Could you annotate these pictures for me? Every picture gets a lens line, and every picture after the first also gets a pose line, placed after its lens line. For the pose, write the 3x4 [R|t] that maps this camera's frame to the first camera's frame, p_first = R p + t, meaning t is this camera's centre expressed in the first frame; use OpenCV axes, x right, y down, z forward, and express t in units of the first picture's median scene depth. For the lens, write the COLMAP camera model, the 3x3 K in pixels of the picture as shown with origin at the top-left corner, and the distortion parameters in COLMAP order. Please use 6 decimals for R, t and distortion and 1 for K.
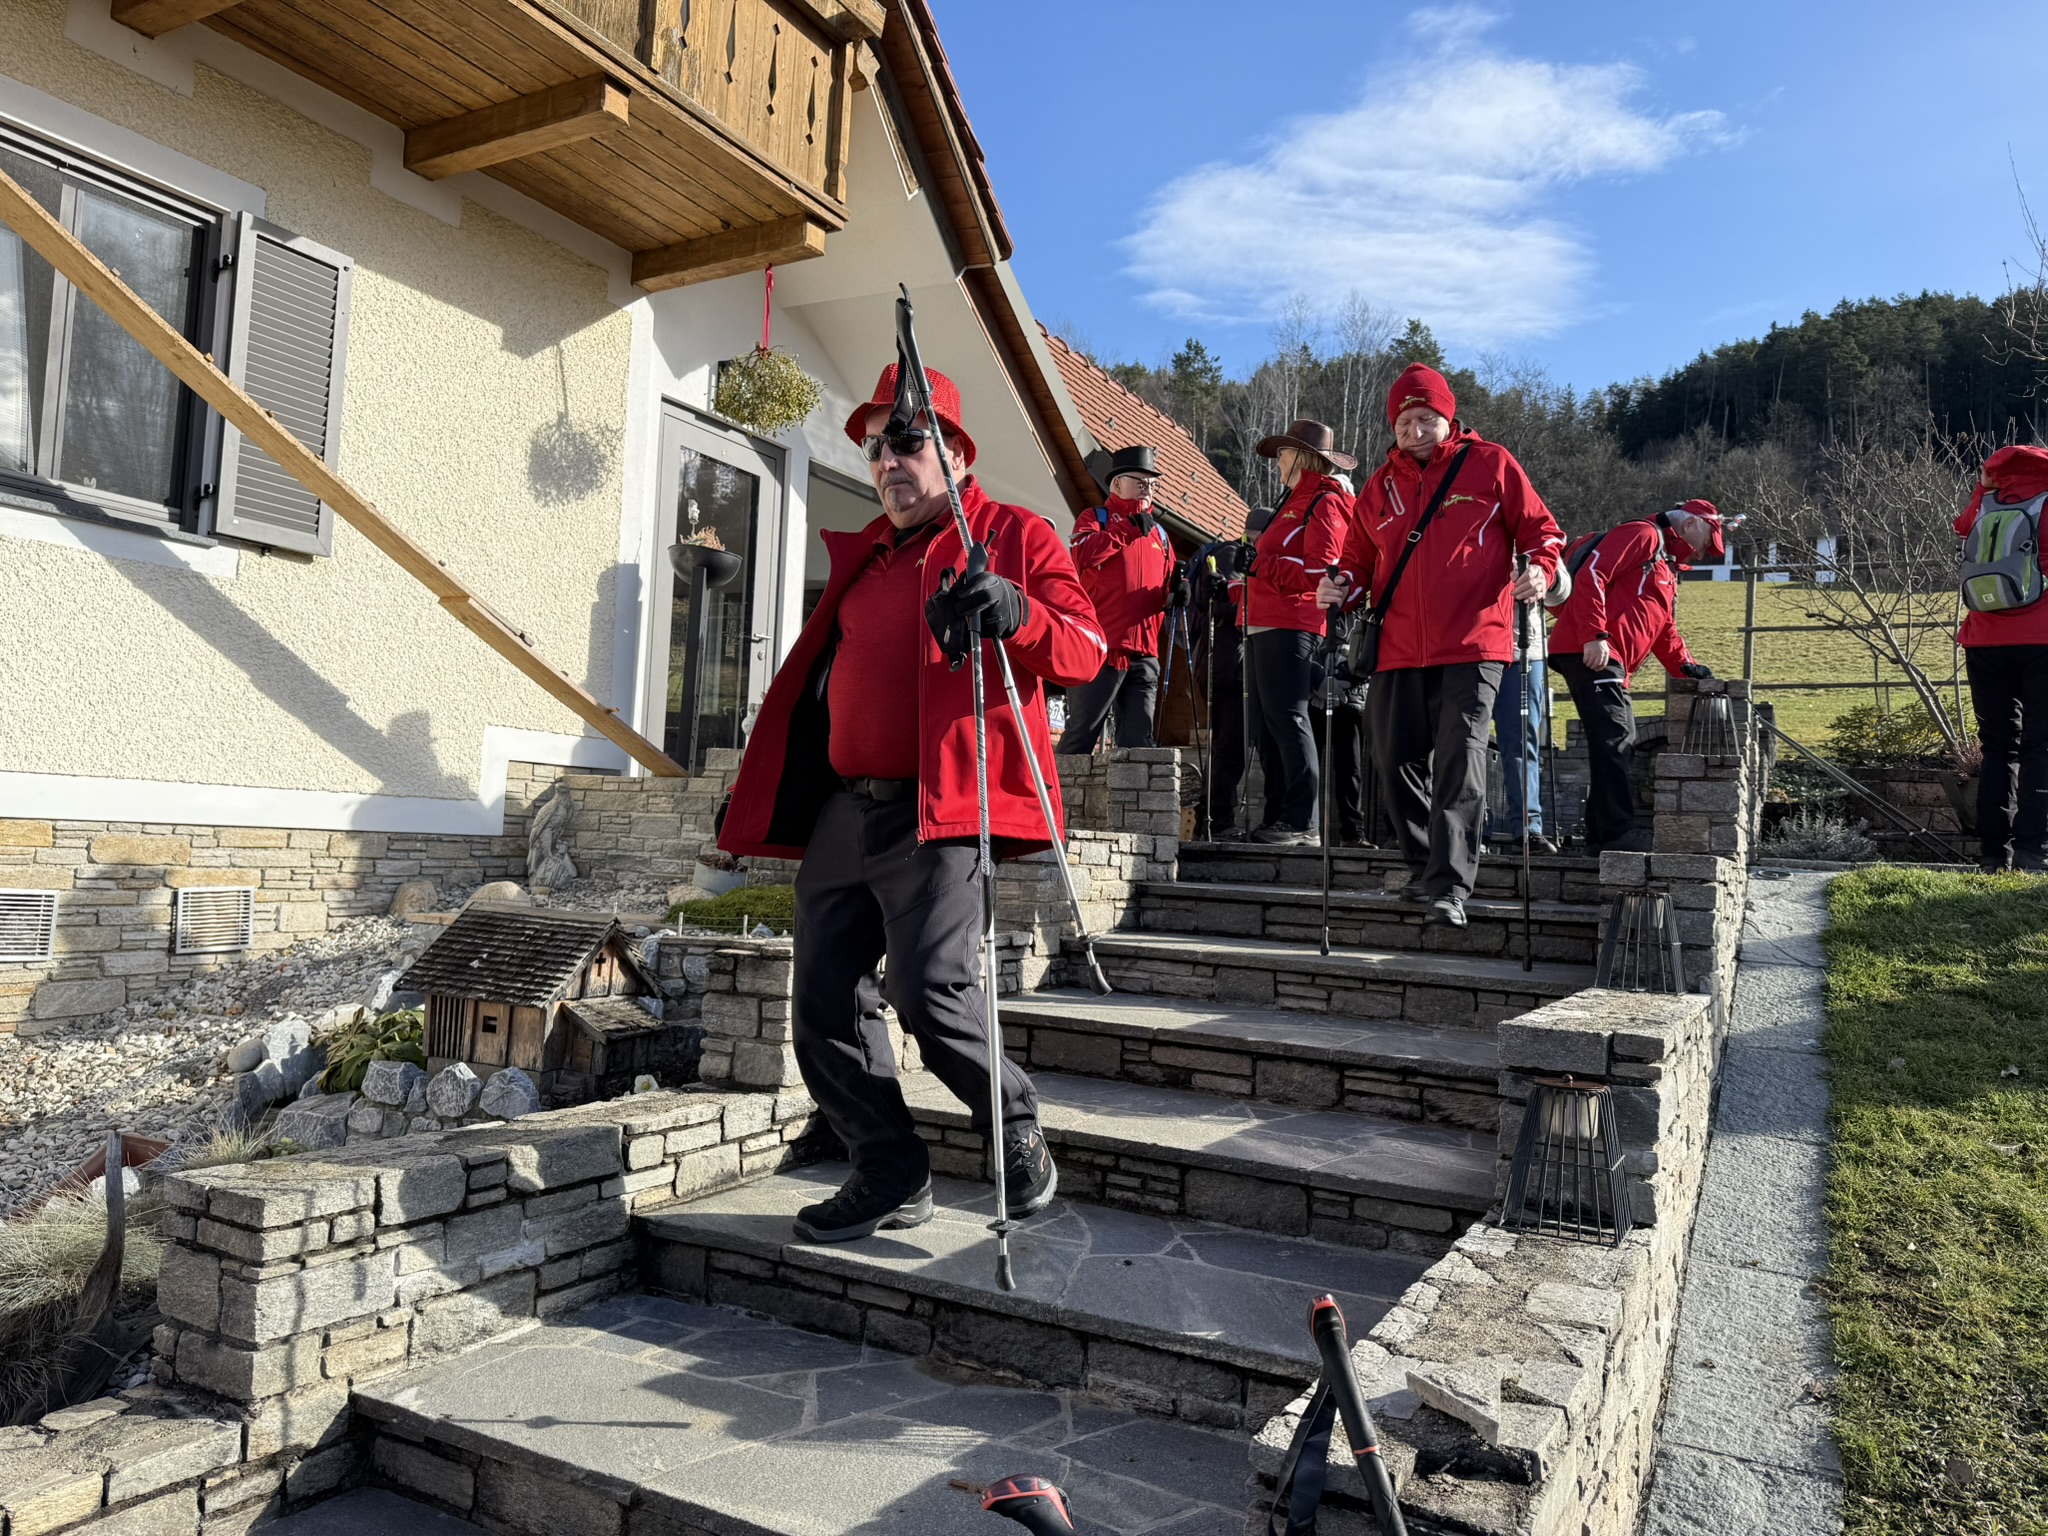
lens RADIAL K [[1426.4, 0, 1041.1], [0, 1426.4, 771.8], [0, 0, 1]] dist [0.032045, -0.035384]
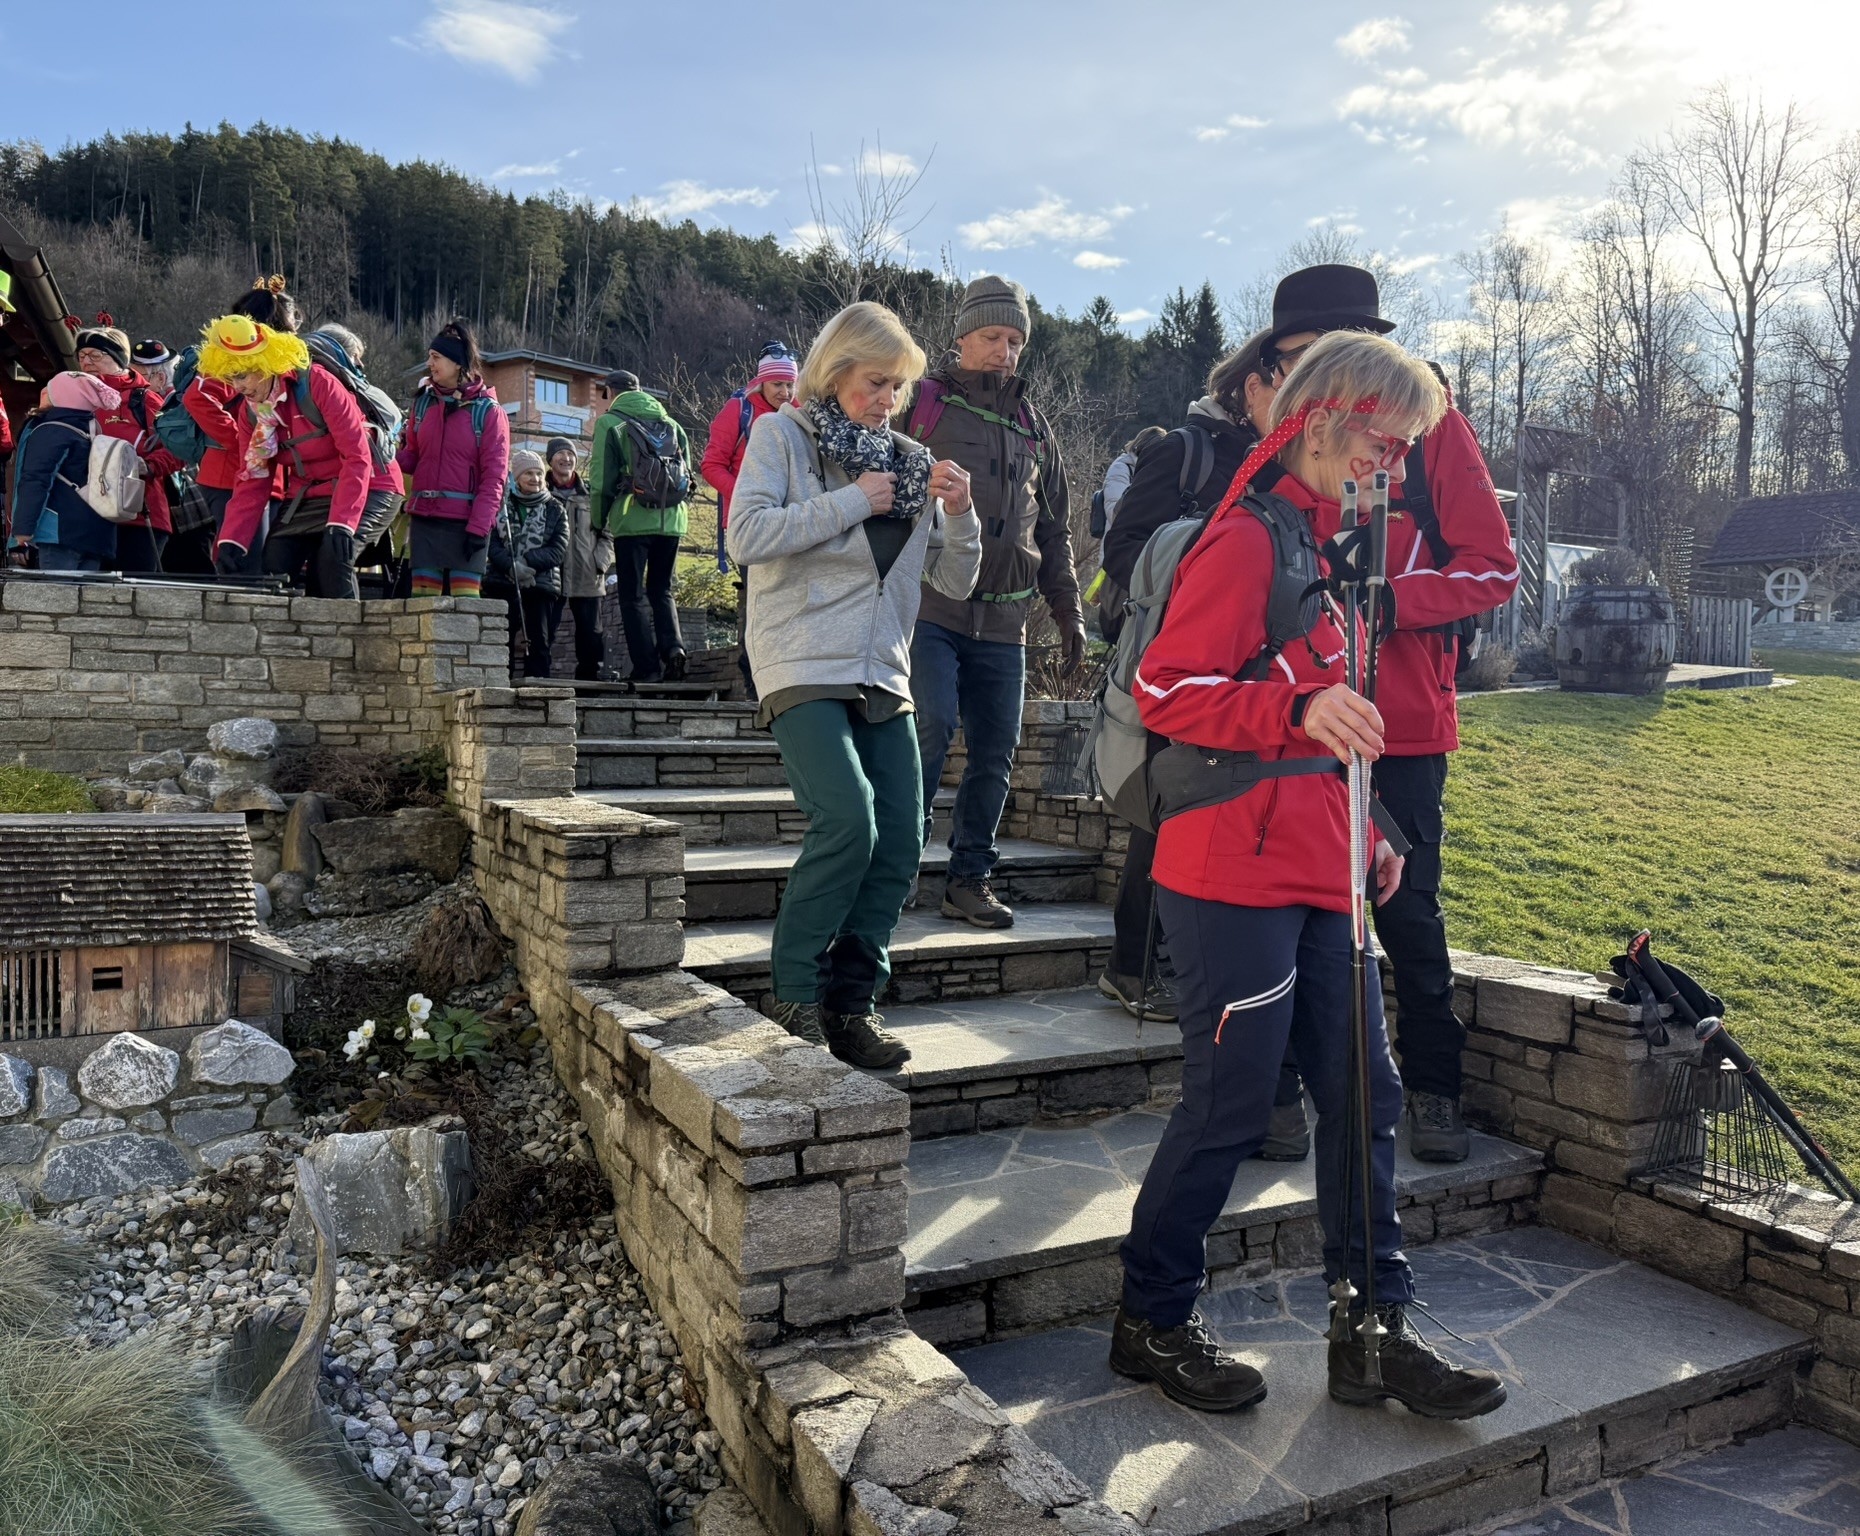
lens RADIAL K [[1431.4, 0, 1024.0], [0, 1431.4, 772.5], [0, 0, 1]] dist [0.012758, -0.012570]
pose [[0.545629, -0.065167, 0.835489, -0.565772], [-0.031508, 0.994672, 0.098160, -0.007881], [-0.837434, -0.079883, 0.540668, 0.187187]]
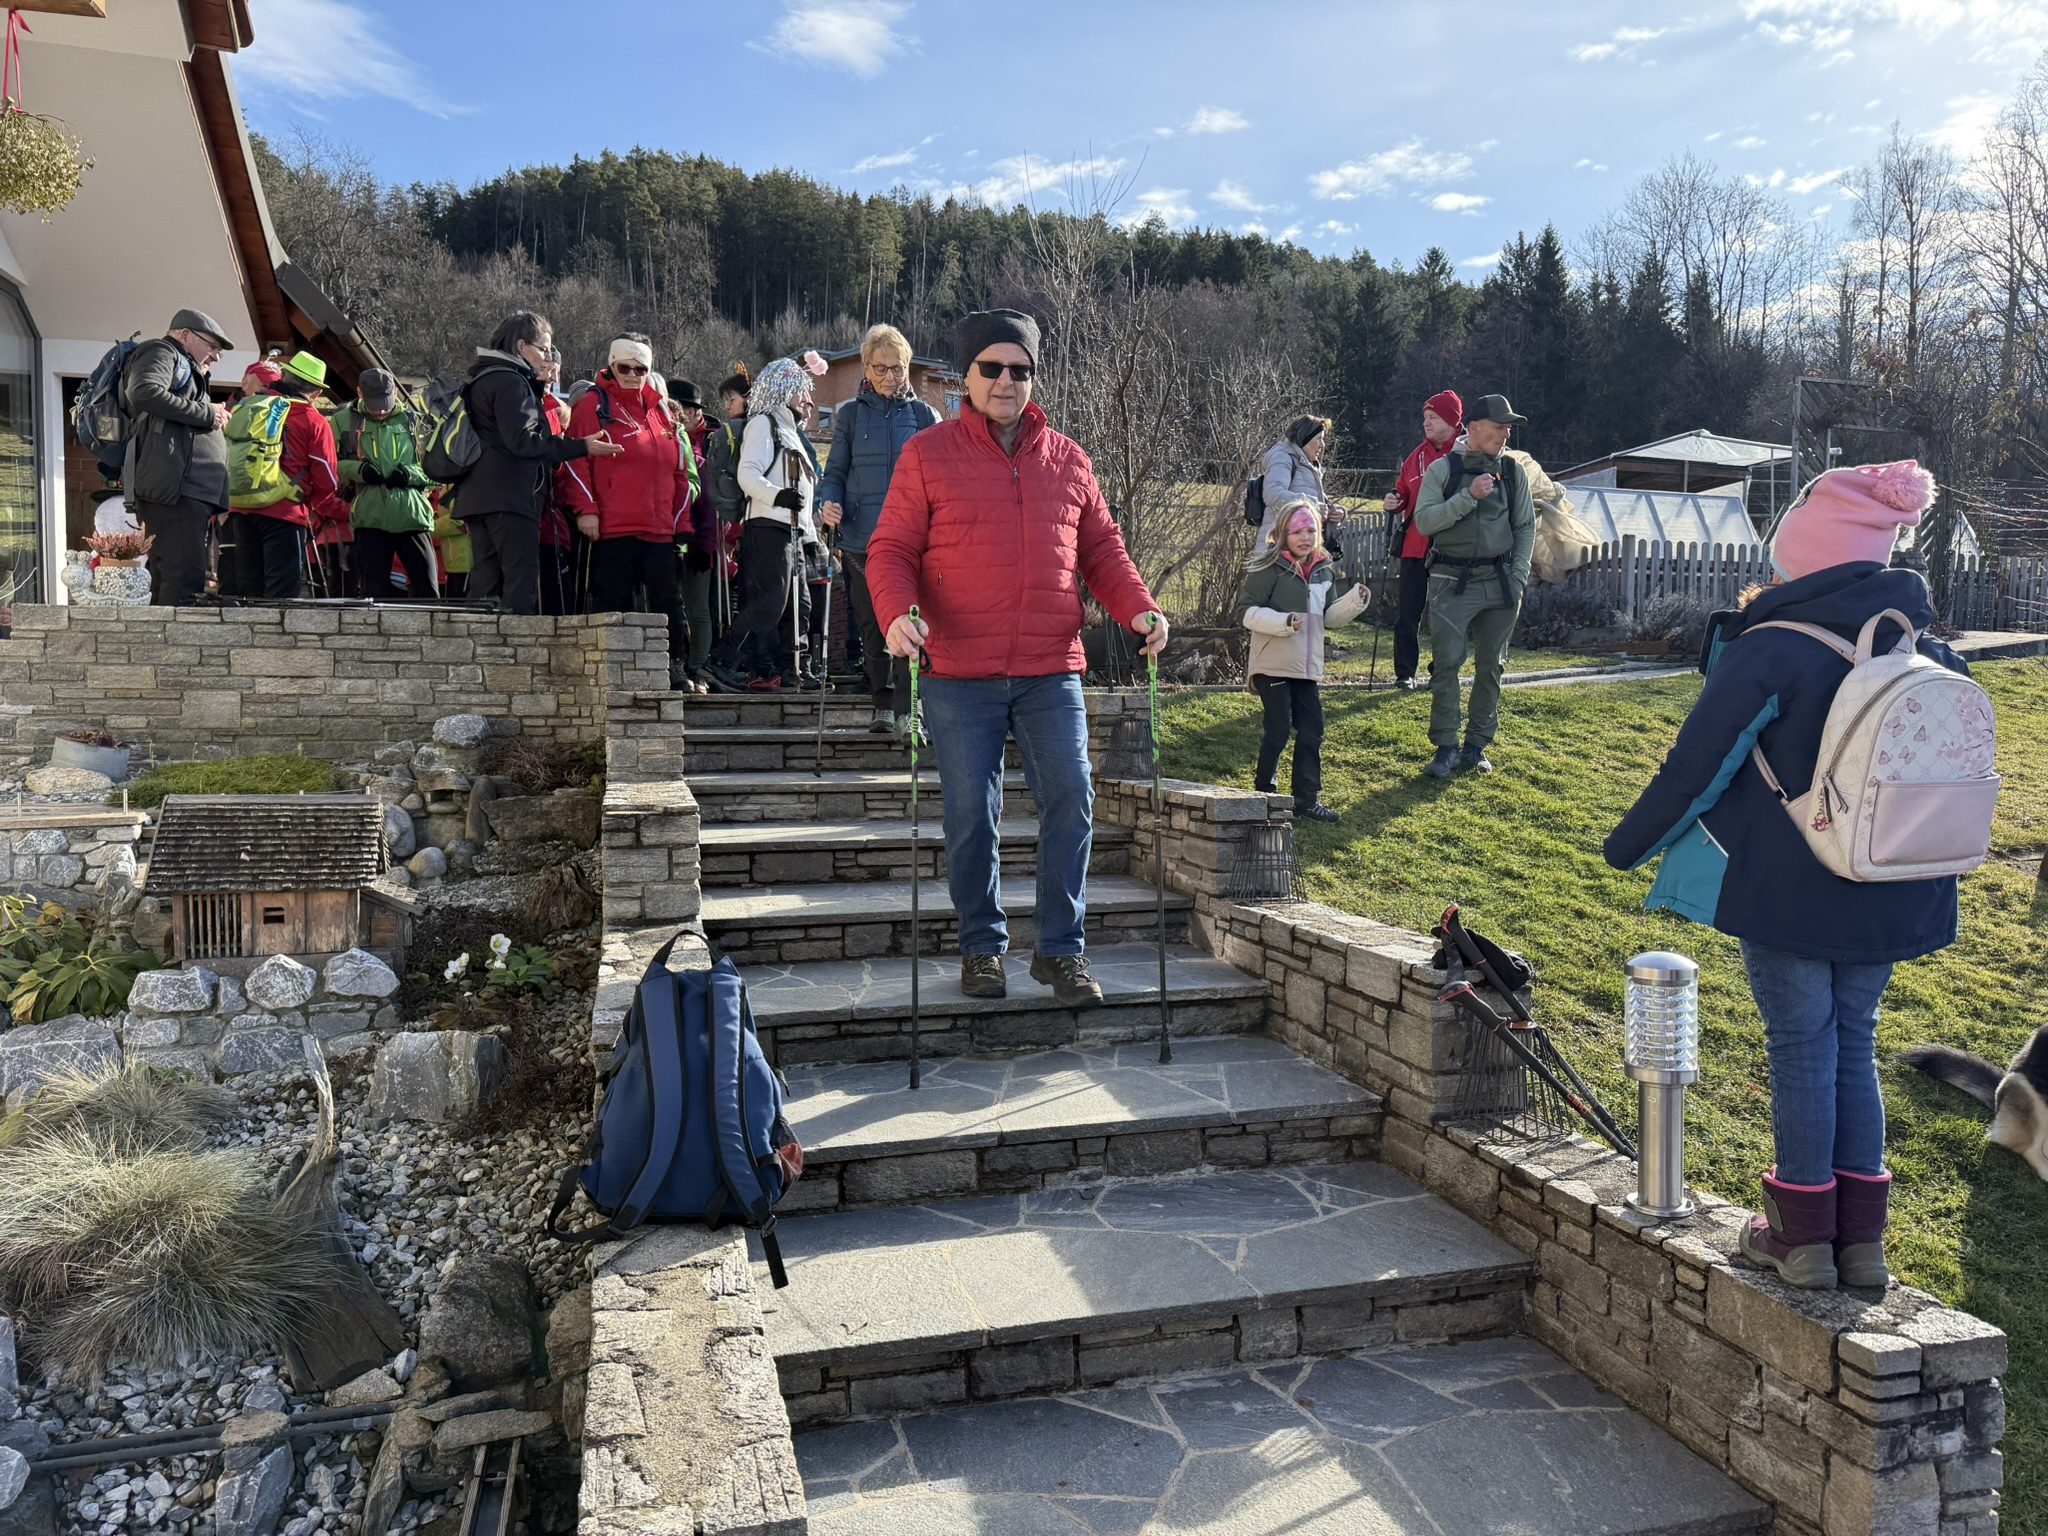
lens RADIAL K [[1426.4, 0, 1041.1], [0, 1426.4, 771.8], [0, 0, 1]] dist [0.032045, -0.035384]
pose [[0.712321, -0.079276, 0.697362, -0.535379], [-0.007777, 0.992648, 0.120788, -0.033795], [-0.701811, -0.091463, 0.706467, -0.039150]]
